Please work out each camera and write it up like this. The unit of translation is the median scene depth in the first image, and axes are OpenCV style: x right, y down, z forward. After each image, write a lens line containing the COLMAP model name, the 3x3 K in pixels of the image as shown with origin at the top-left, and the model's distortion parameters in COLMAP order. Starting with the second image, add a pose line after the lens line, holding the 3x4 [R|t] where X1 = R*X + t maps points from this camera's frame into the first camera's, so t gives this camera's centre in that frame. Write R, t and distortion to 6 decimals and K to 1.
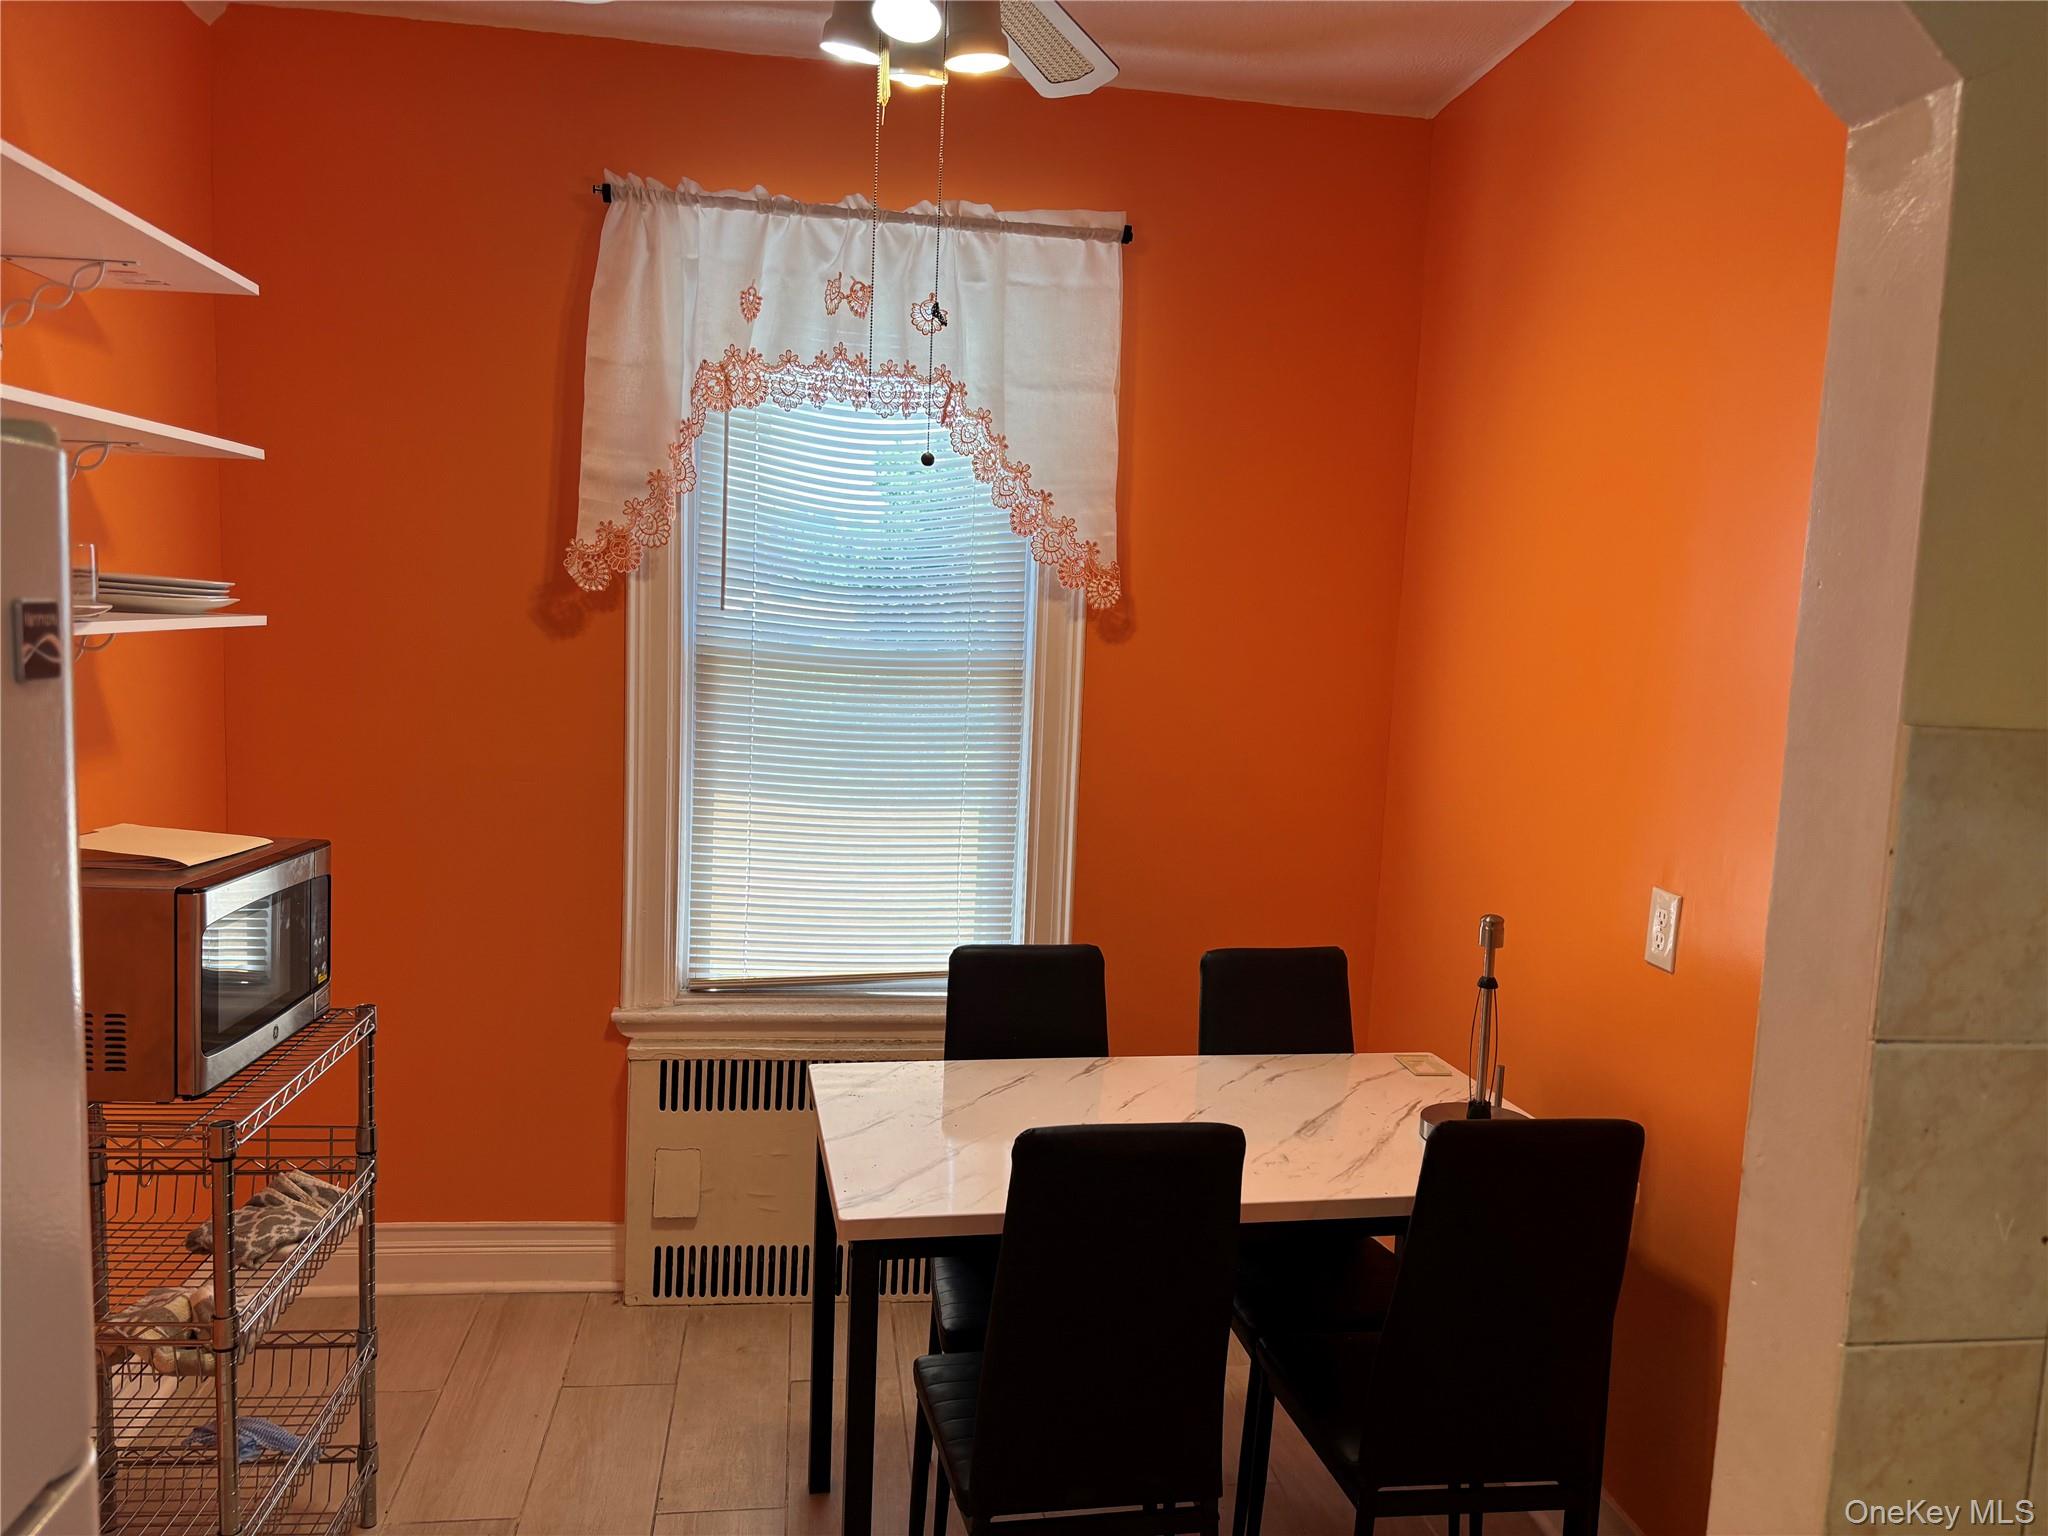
lens RADIAL K [[1526.4, 0, 1030.3], [0, 1526.4, 789.8], [0, 0, 1]] dist [0.016760, -0.034345]
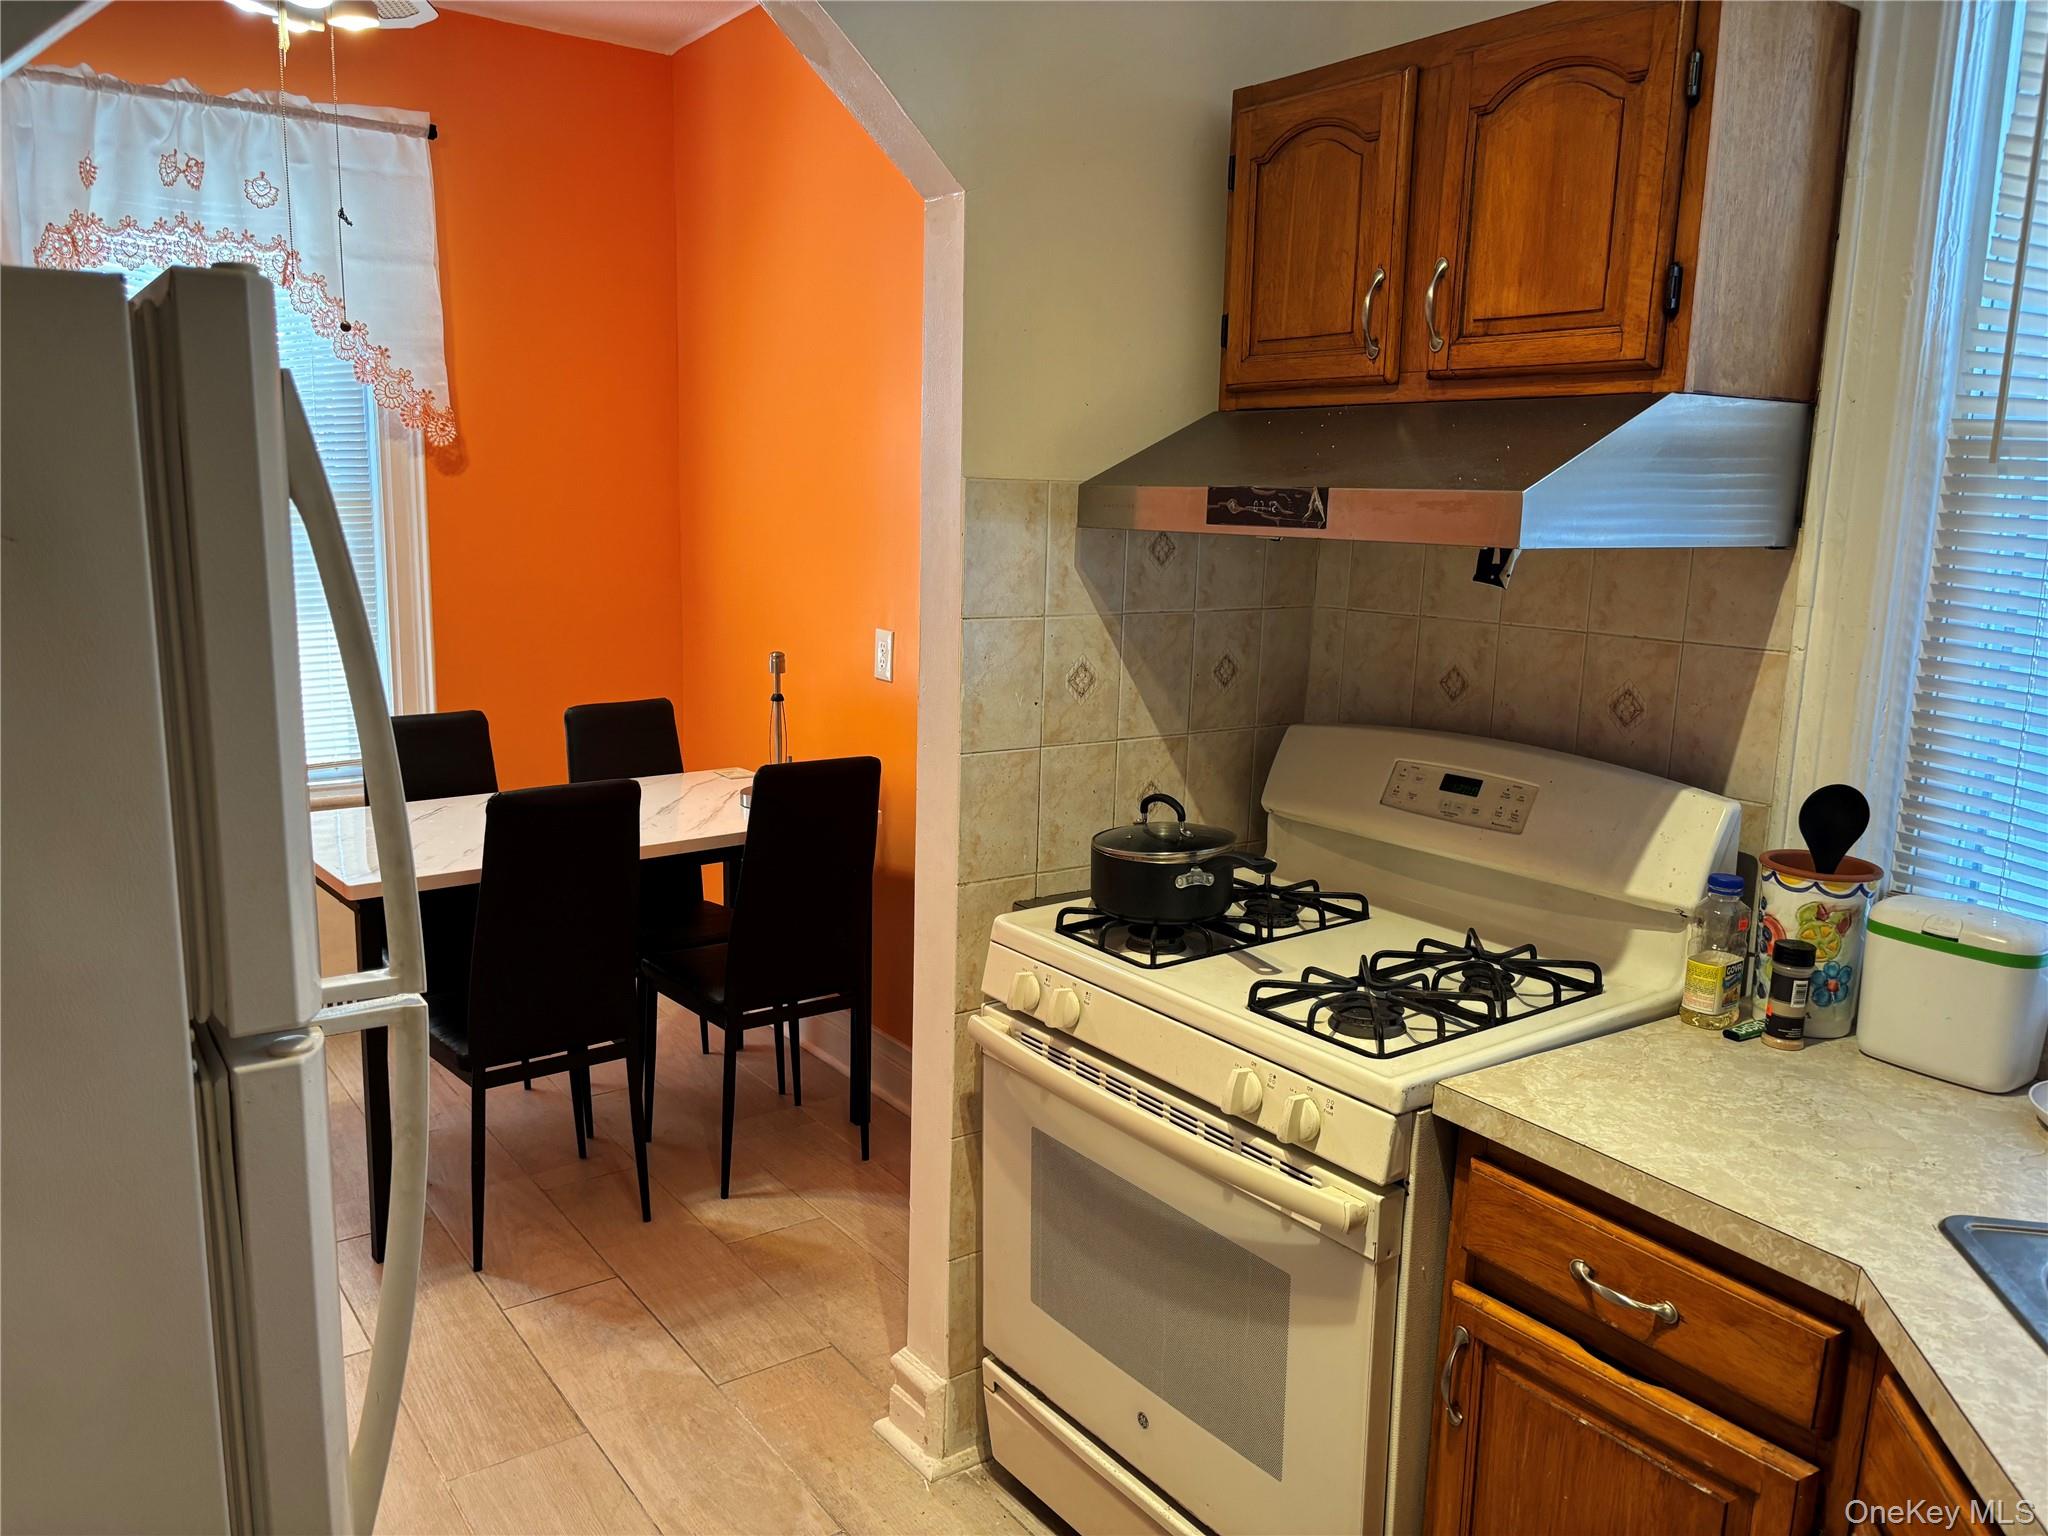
lens RADIAL K [[1526.4, 0, 1030.3], [0, 1526.4, 789.8], [0, 0, 1]] dist [0.016760, -0.034345]
pose [[0.882900, -0.111154, 0.456216, -0.132252], [0.066879, 0.991440, 0.112130, 0.050735], [-0.464774, -0.068488, 0.882776, -0.333574]]
